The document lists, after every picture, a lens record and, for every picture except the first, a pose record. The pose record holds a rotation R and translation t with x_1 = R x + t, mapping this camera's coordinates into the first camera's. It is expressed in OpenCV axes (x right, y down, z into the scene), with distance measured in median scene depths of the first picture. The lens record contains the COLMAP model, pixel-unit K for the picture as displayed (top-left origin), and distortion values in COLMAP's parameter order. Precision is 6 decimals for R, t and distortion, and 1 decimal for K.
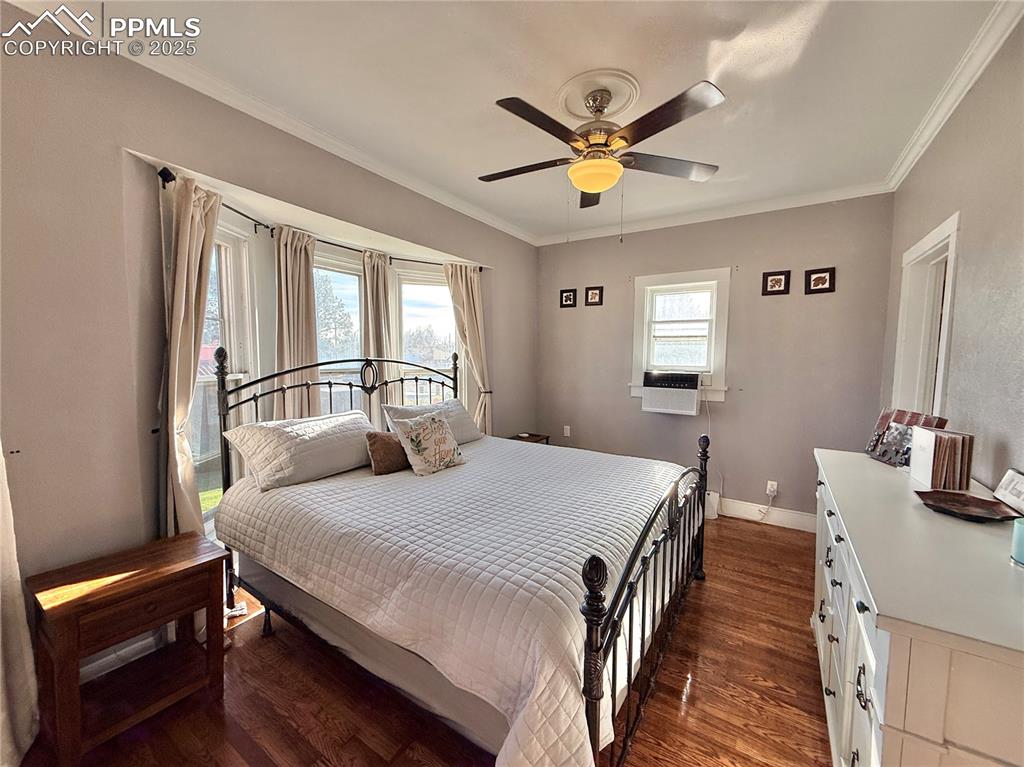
lens RADIAL K [[404.3, 0, 509.1], [0, 404.3, 386.2], [0, 0, 1]] dist [0.001435, 0.000840]
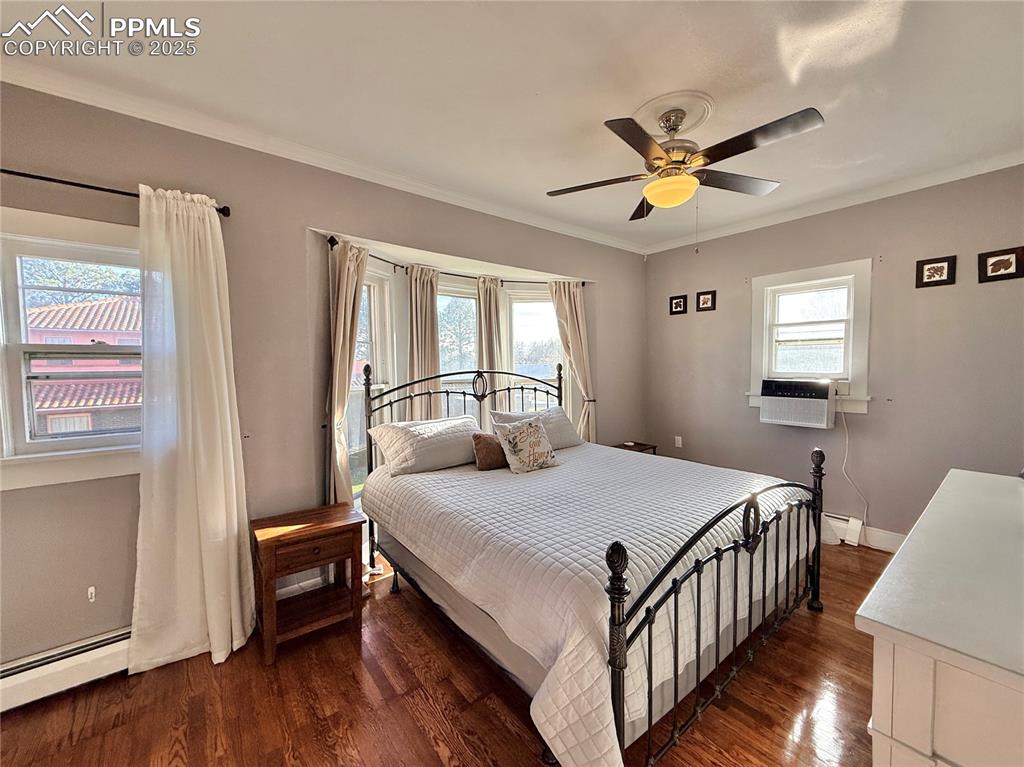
lens RADIAL K [[404.3, 0, 512.0], [0, 404.3, 386.0], [0, 0, 1]] dist [0.001435, 0.000840]
pose [[0.950179, -0.003898, -0.311680, 0.130599], [-0.003210, 0.999746, -0.022290, 0.001675], [0.311688, 0.022180, 0.949926, -0.087365]]
